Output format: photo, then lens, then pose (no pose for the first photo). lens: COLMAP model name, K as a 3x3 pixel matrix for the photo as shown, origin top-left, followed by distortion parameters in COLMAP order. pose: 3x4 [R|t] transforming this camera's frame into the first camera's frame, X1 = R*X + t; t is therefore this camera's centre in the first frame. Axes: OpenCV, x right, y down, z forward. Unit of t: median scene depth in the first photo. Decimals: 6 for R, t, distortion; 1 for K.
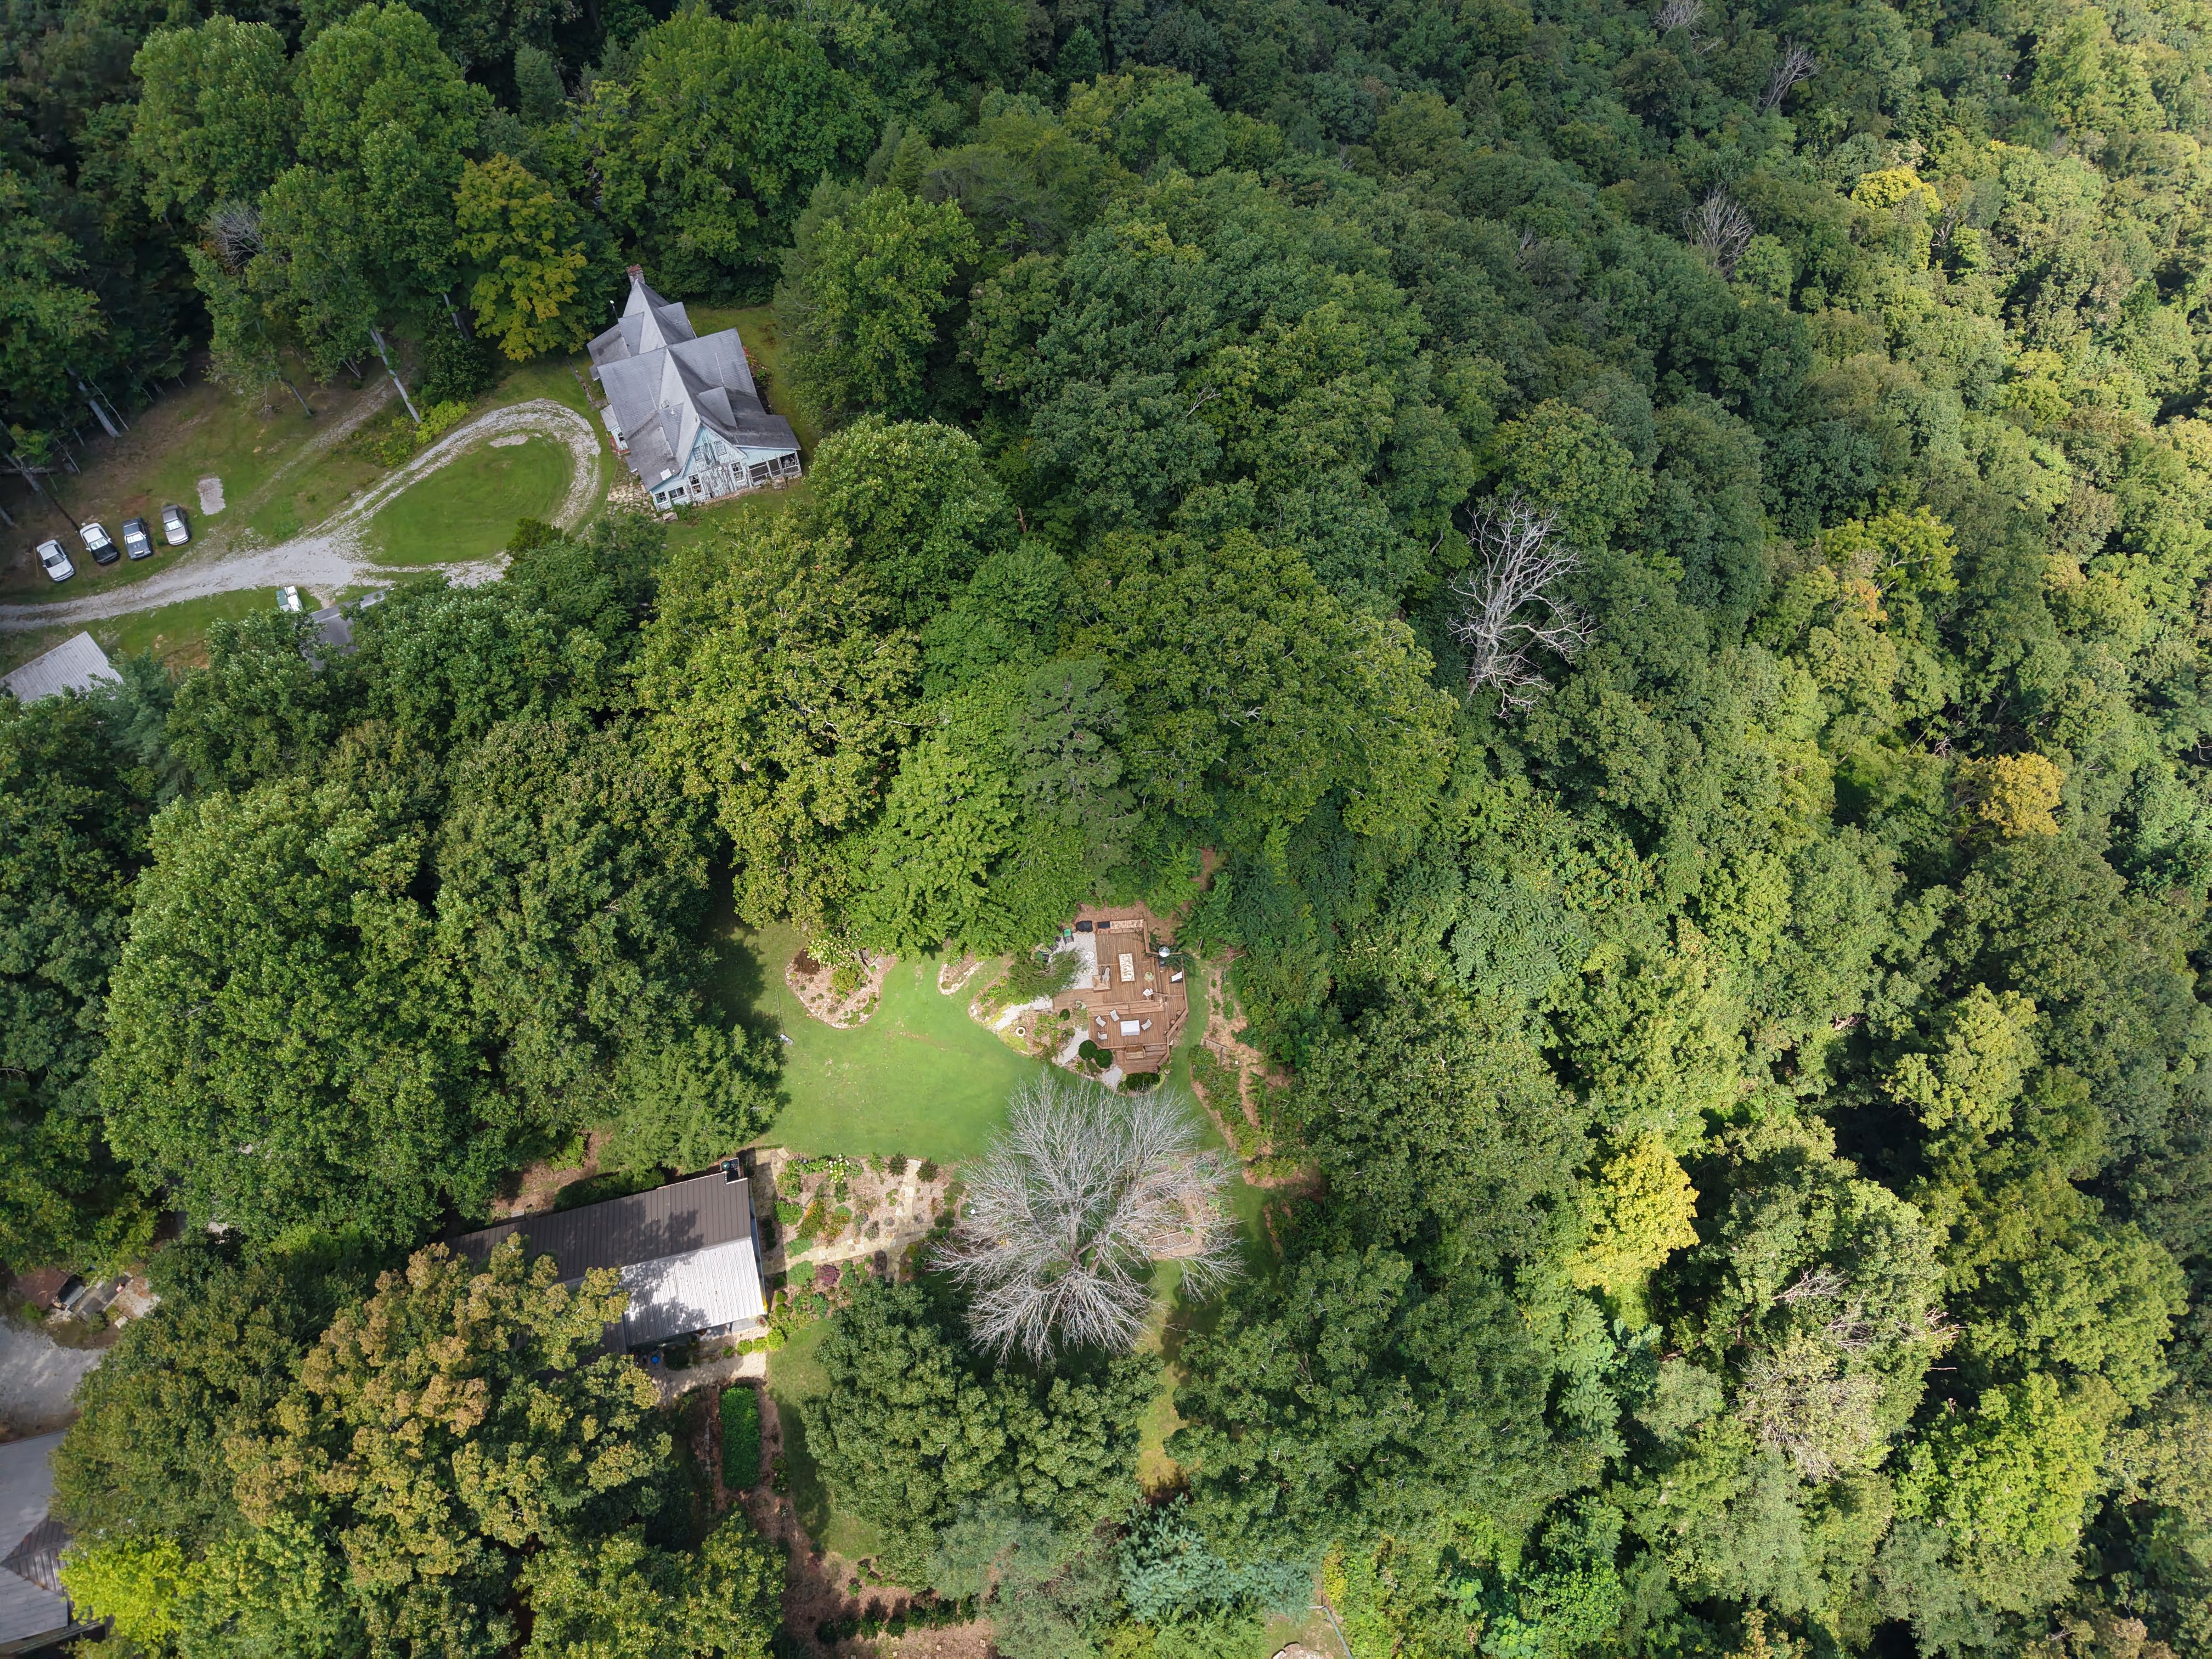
lens RADIAL K [[1478.2, 0, 1102.3], [0, 1478.2, 827.1], [0, 0, 1]] dist [0.020320, -0.018781]
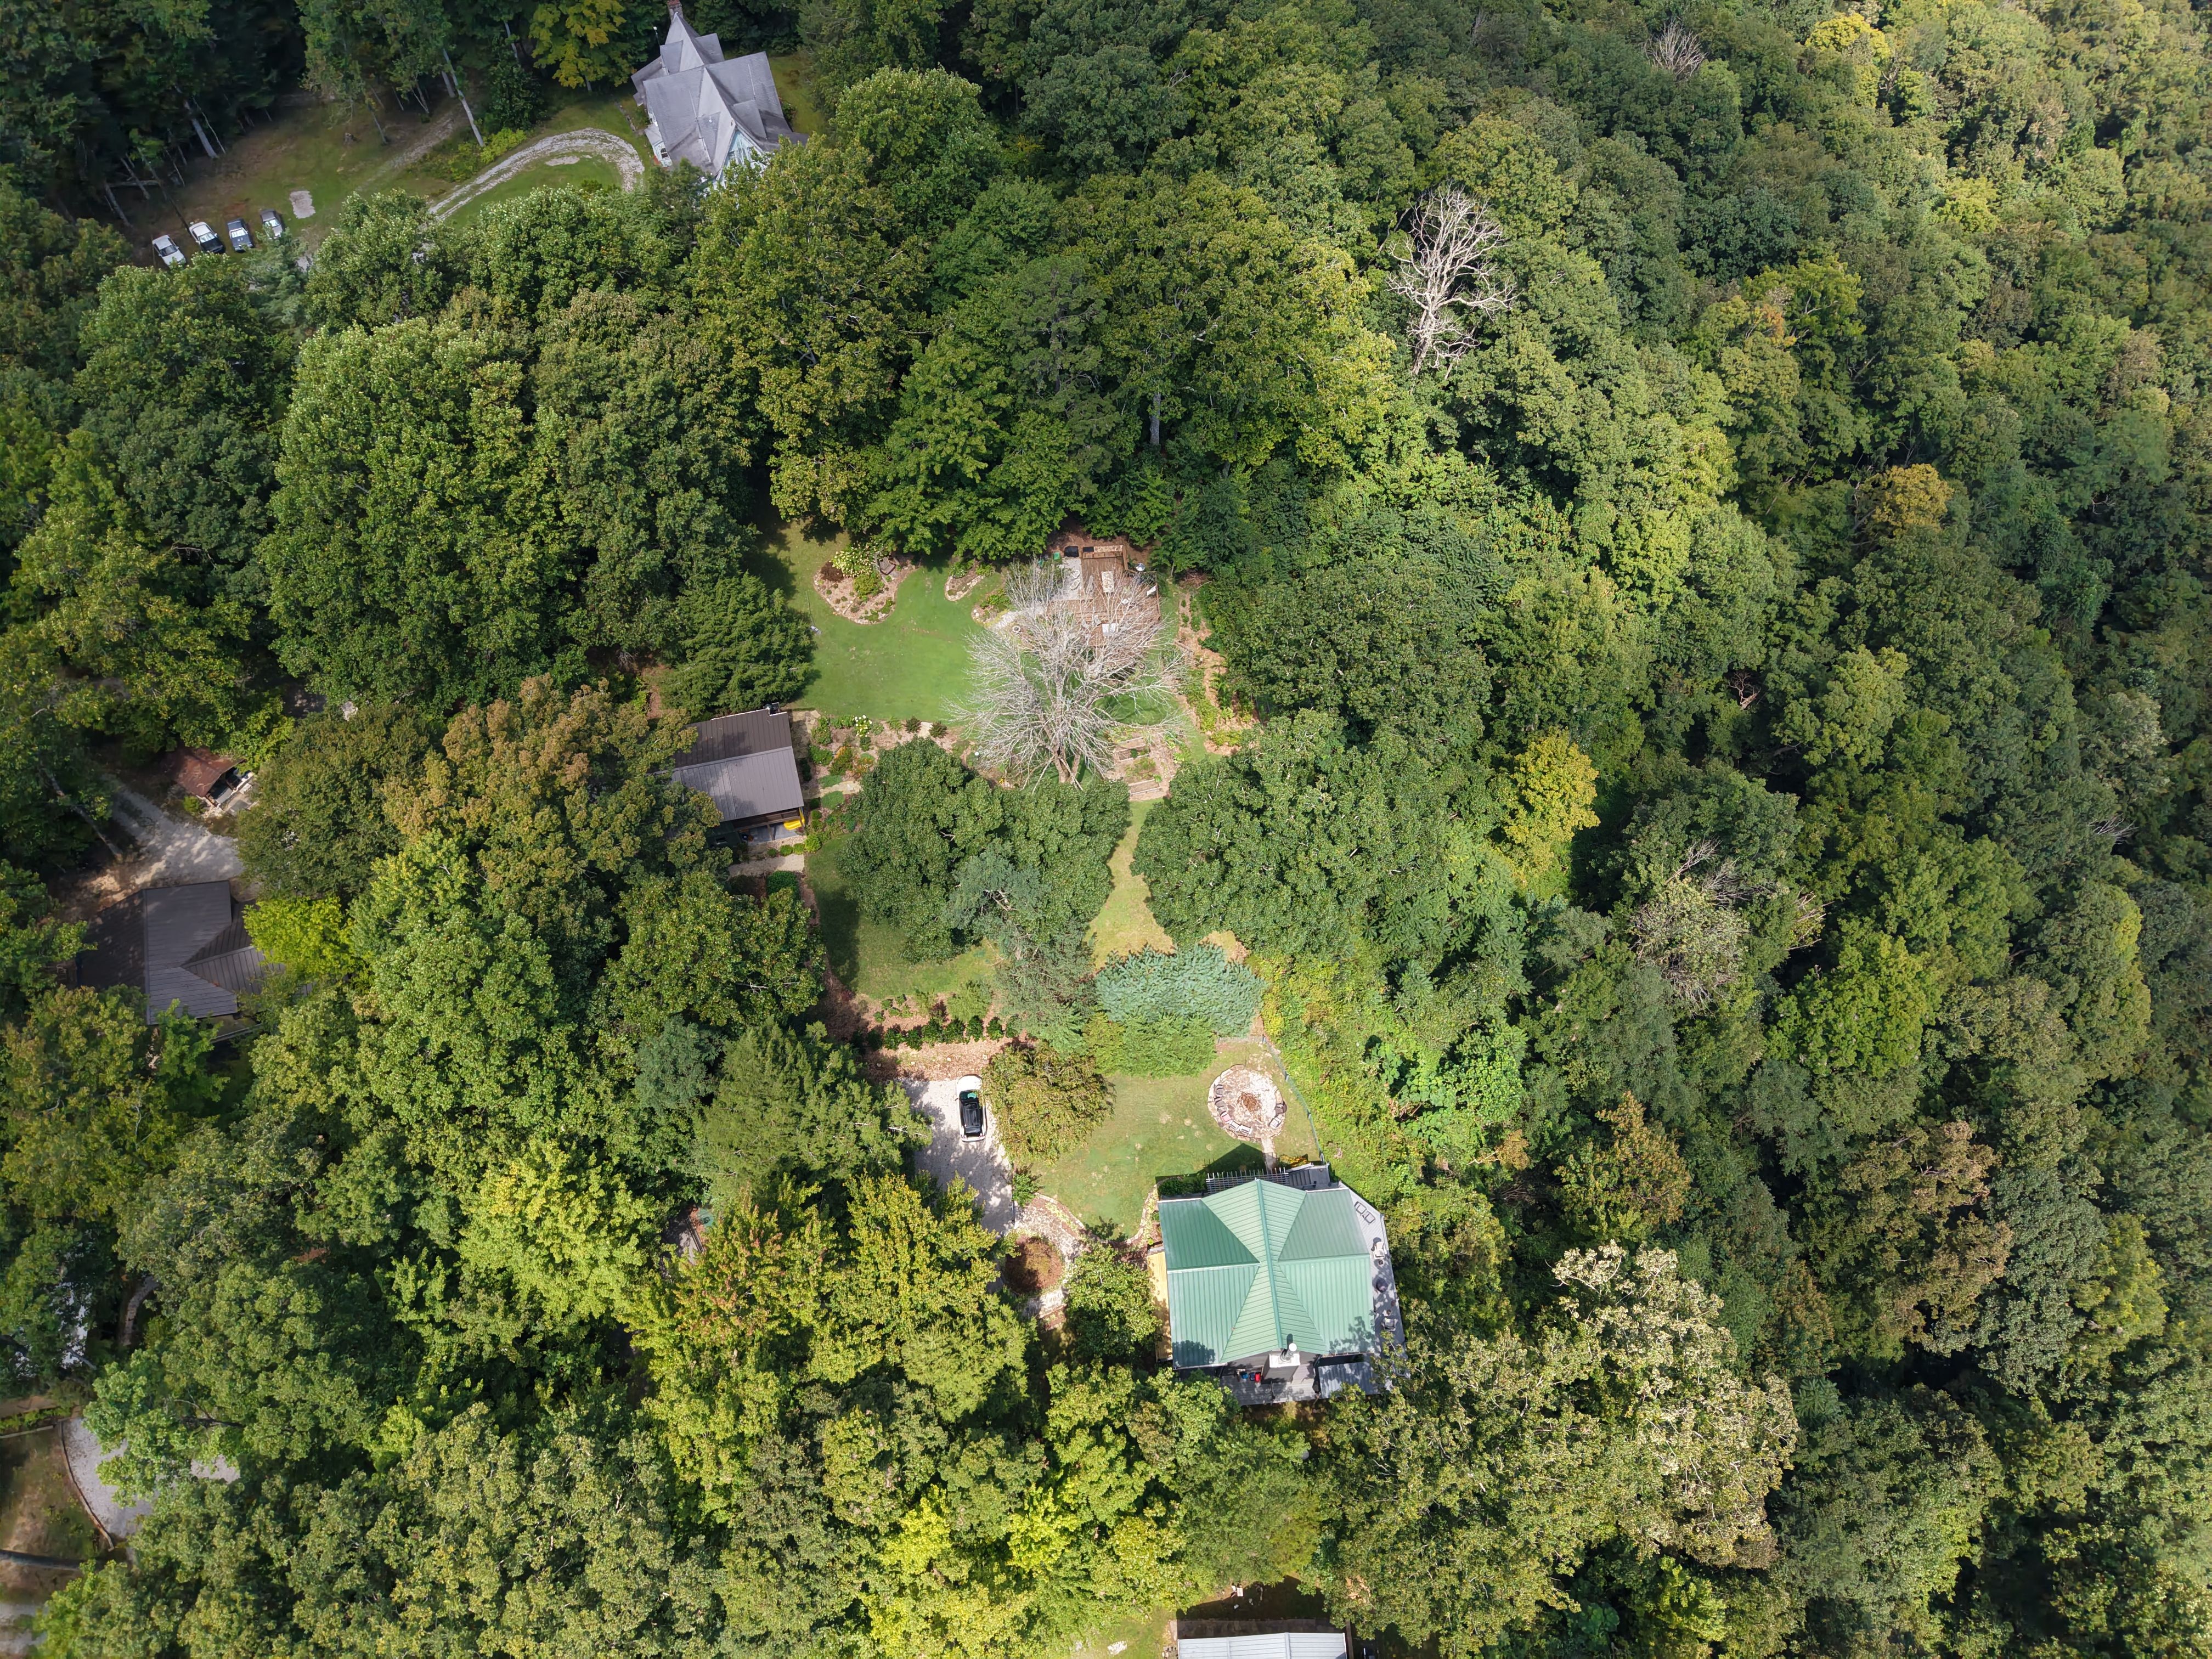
lens RADIAL K [[1476.2, 0, 1106.0], [0, 1476.2, 829.5], [0, 0, 1]] dist [0.020864, -0.018388]
pose [[0.999998, 0.002024, 0.000776, 0.014282], [-0.002041, 0.999723, 0.023460, 0.265023], [-0.000729, -0.023462, 0.999724, -0.165004]]
